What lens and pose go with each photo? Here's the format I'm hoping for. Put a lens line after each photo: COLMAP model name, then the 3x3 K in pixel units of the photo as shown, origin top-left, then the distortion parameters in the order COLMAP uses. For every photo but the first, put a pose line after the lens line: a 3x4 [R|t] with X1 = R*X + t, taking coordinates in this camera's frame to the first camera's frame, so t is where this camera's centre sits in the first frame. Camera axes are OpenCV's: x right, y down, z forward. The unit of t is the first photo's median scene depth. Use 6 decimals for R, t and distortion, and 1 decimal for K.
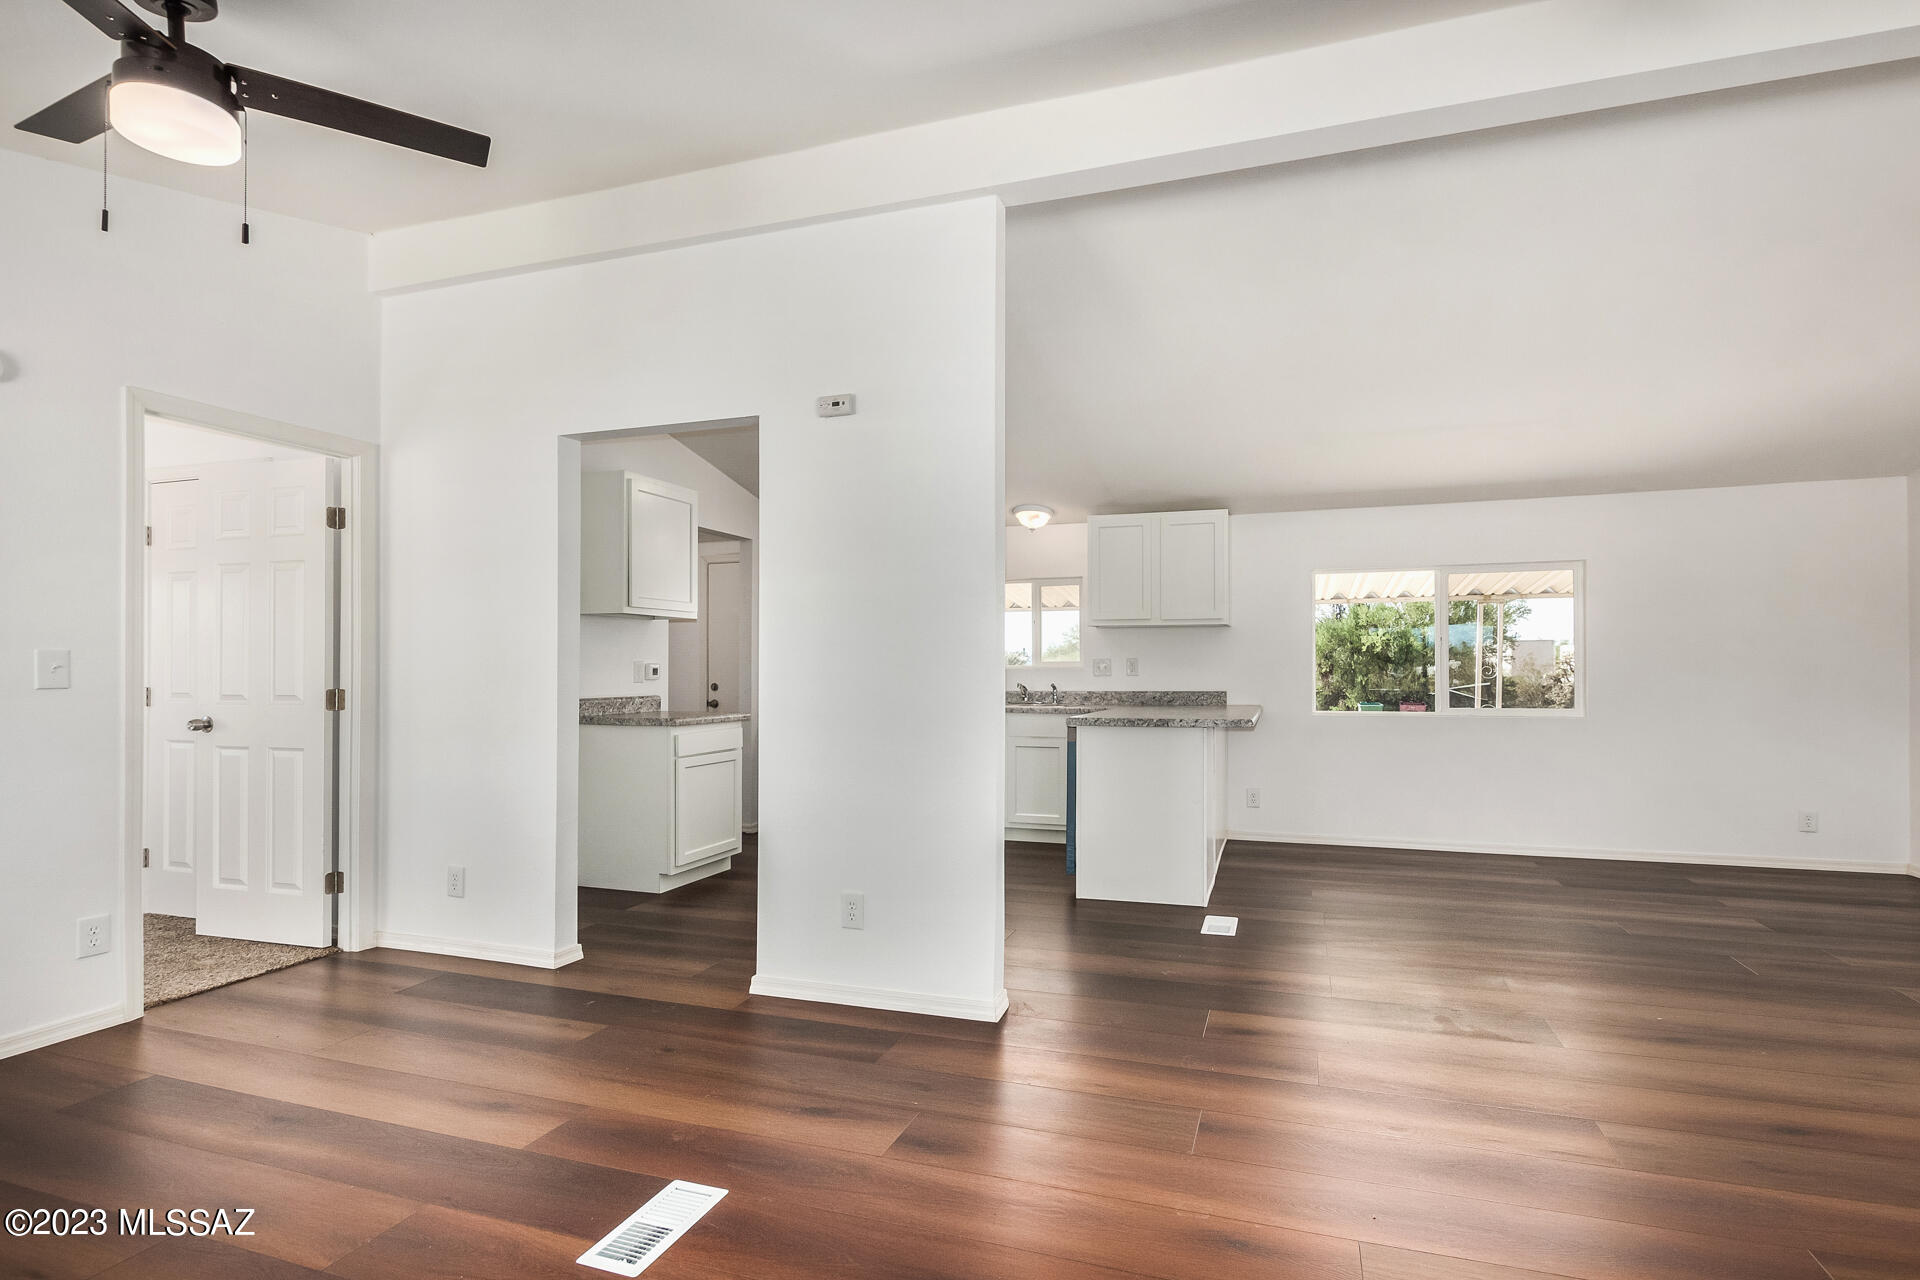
lens RADIAL K [[882.3, 0, 1048.7], [0, 882.3, 651.3], [0, 0, 1]] dist [0.010760, -0.000301]
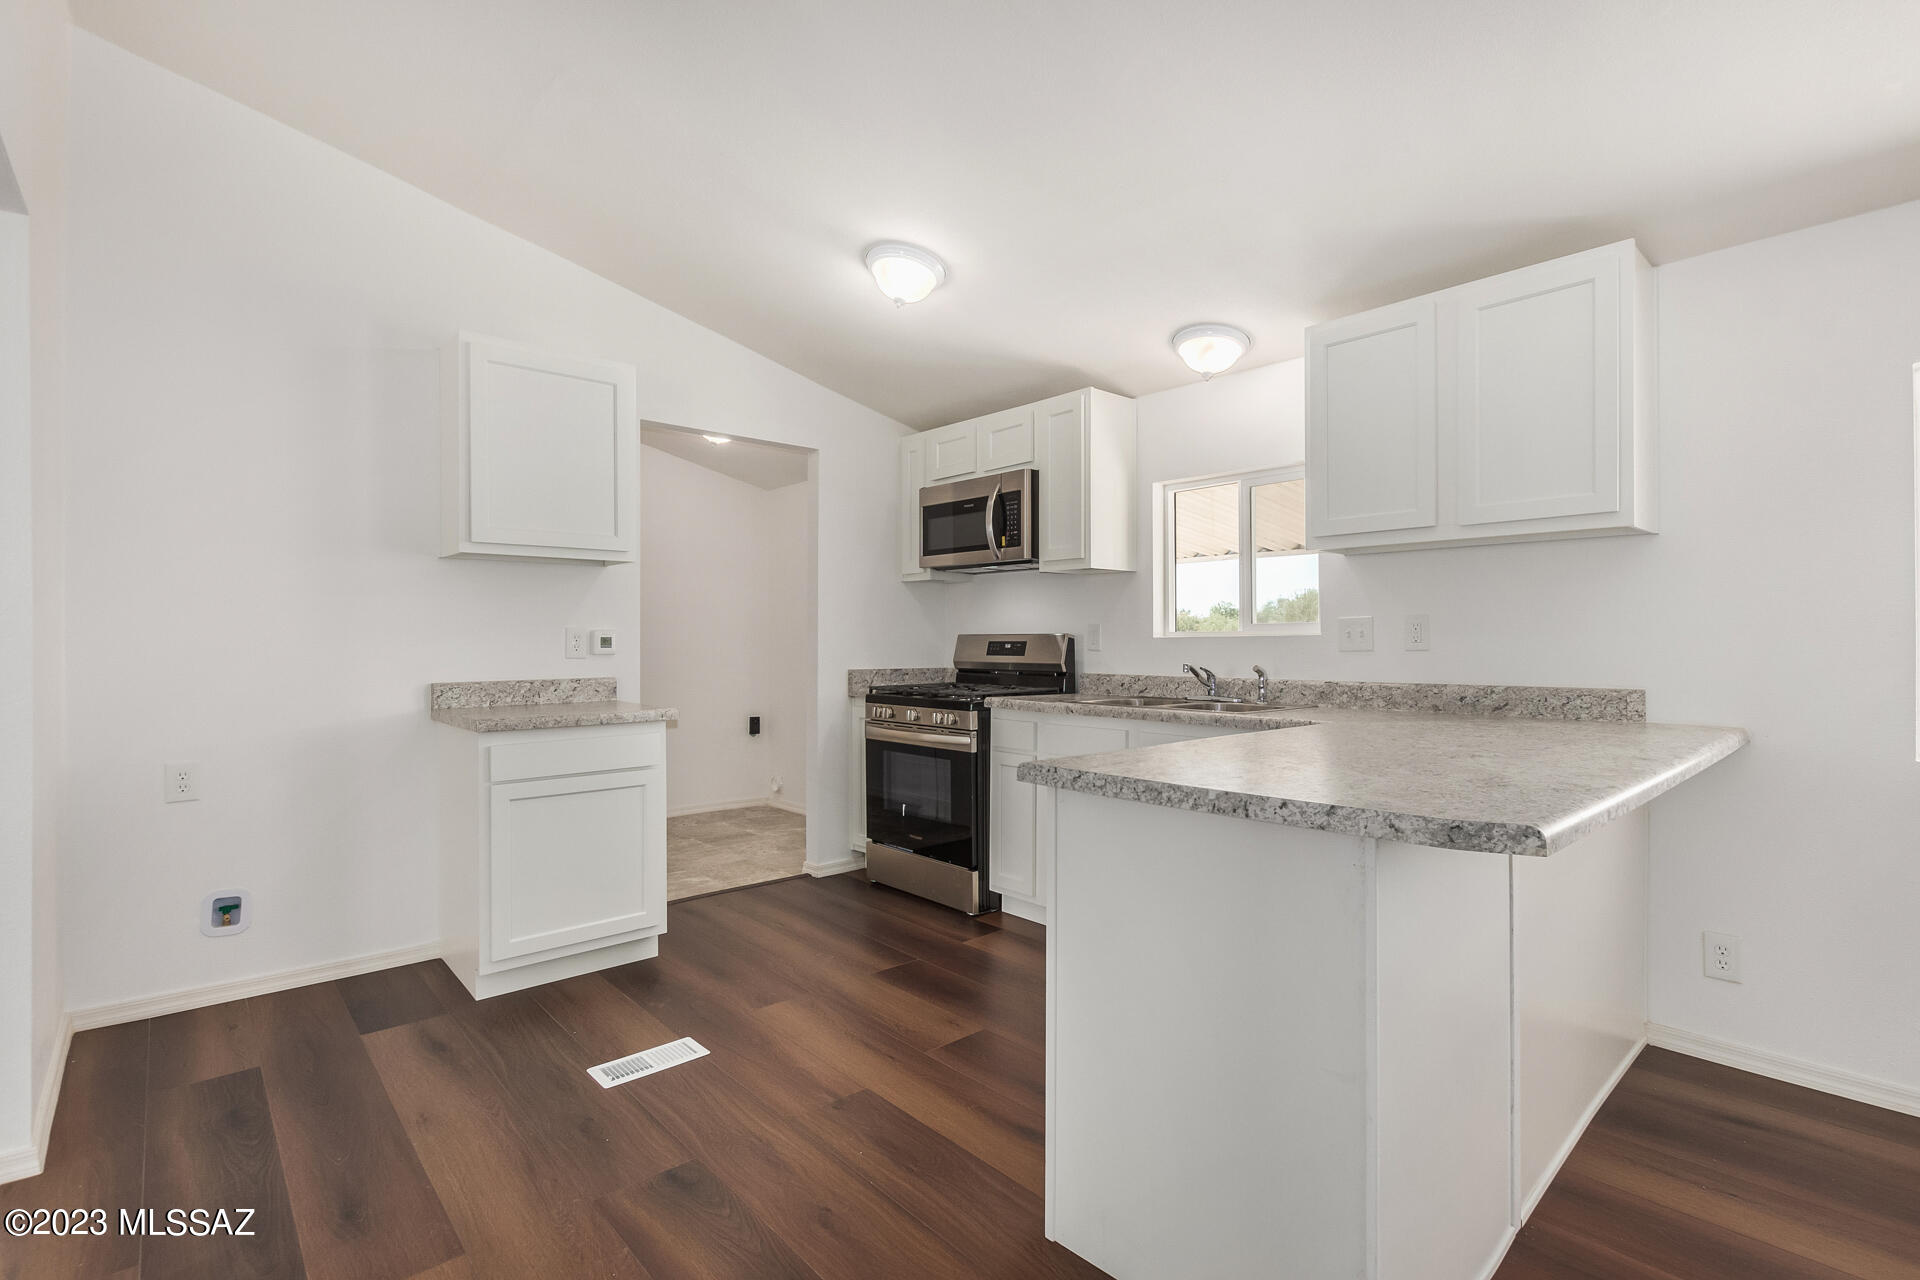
lens RADIAL K [[948.2, 0, 1005.4], [0, 948.2, 641.5], [0, 0, 1]] dist [0.044556, -0.000095]
pose [[0.868475, 0.000692, -0.495732, 0.198215], [0.011252, 0.999714, 0.021107, 0.010425], [0.495605, -0.023909, 0.868219, 0.538887]]
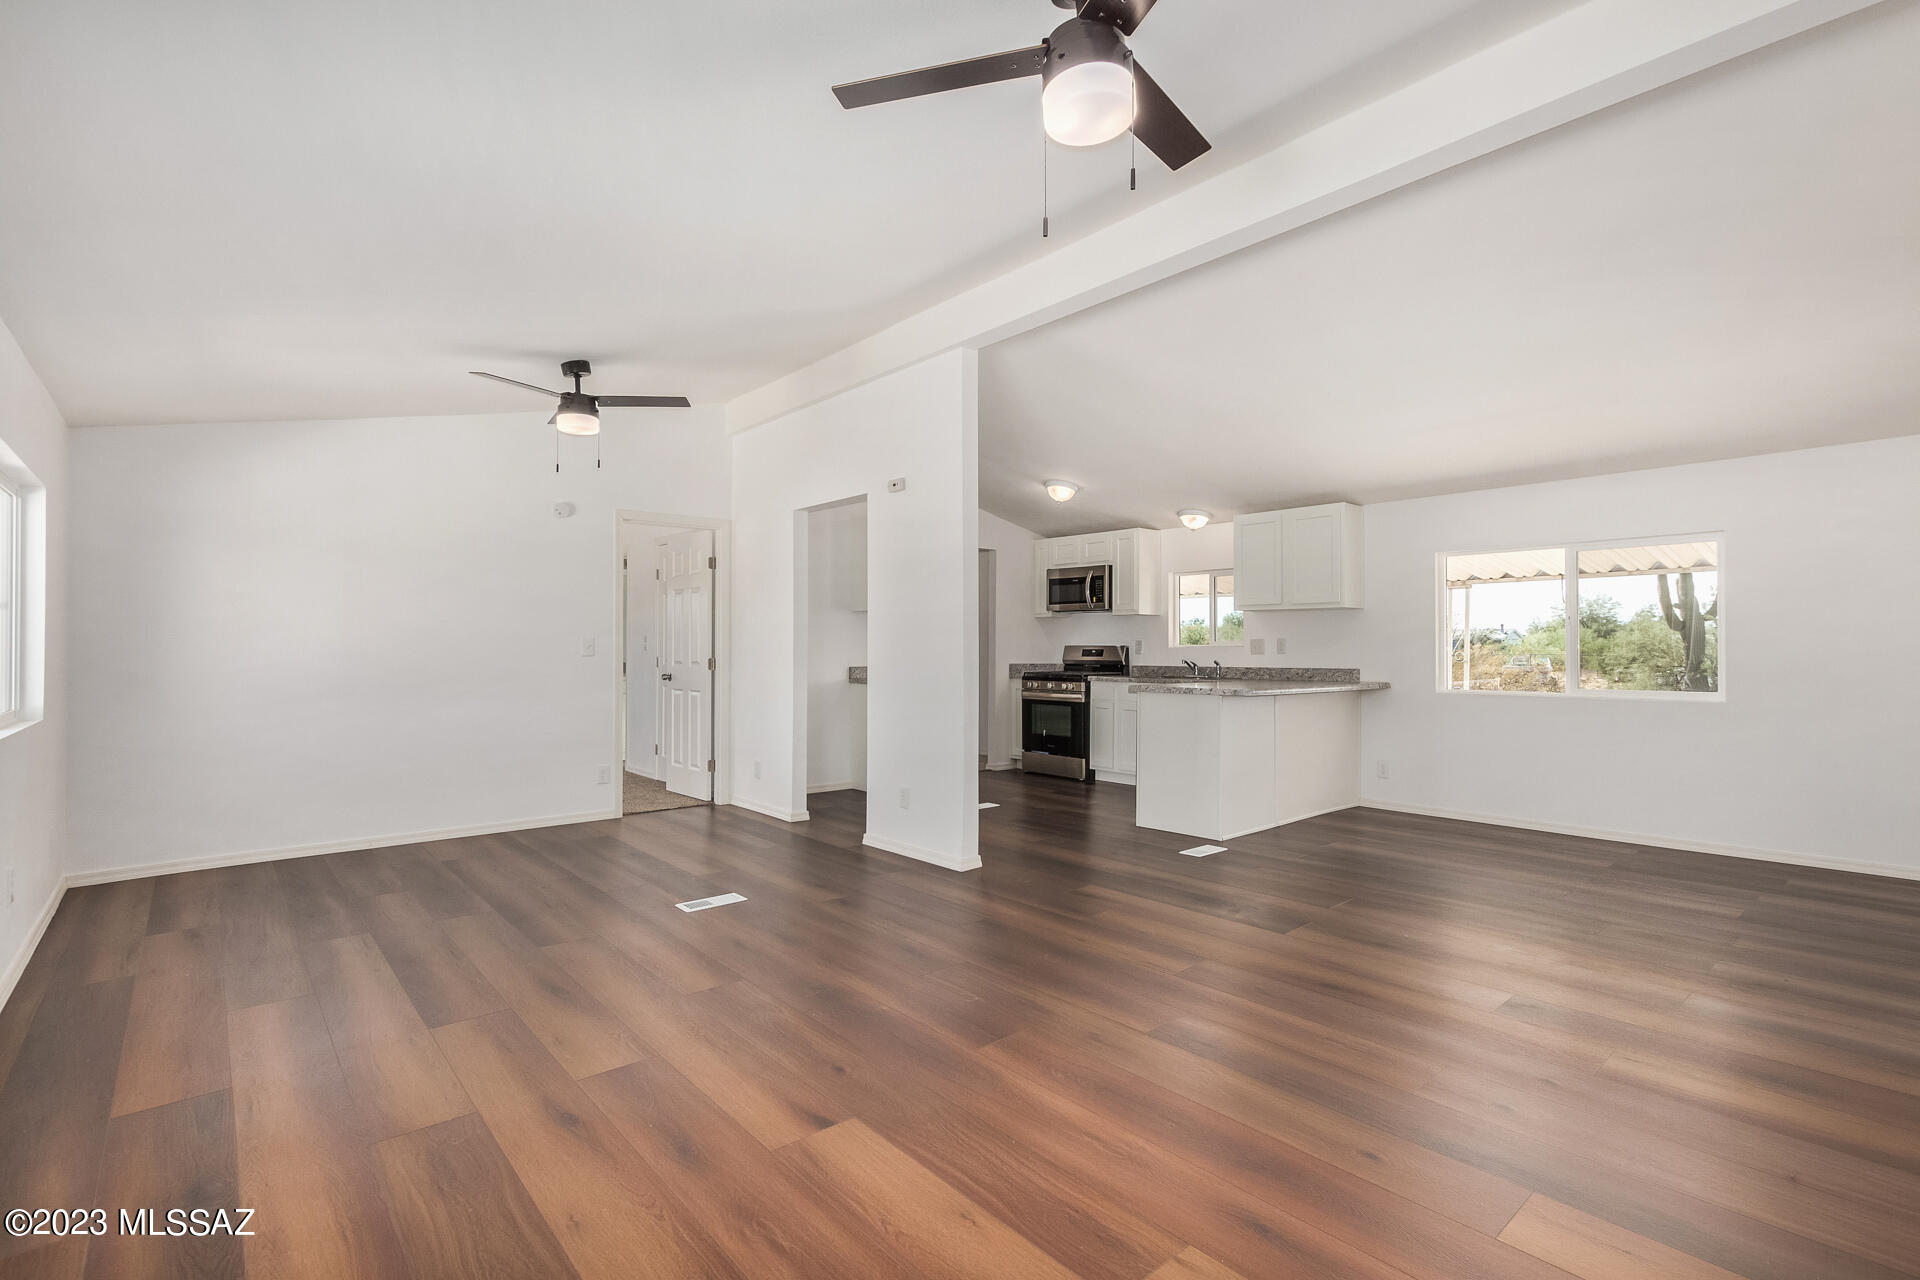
lens RADIAL K [[888.2, 0, 1023.3], [0, 888.2, 635.8], [0, 0, 1]] dist [0.017975, 0.000063]
pose [[0.865095, -0.005141, -0.501582, 0.470236], [0.009033, 0.999945, 0.005330, -0.005714], [0.501527, -0.009142, 0.865093, -0.178402]]
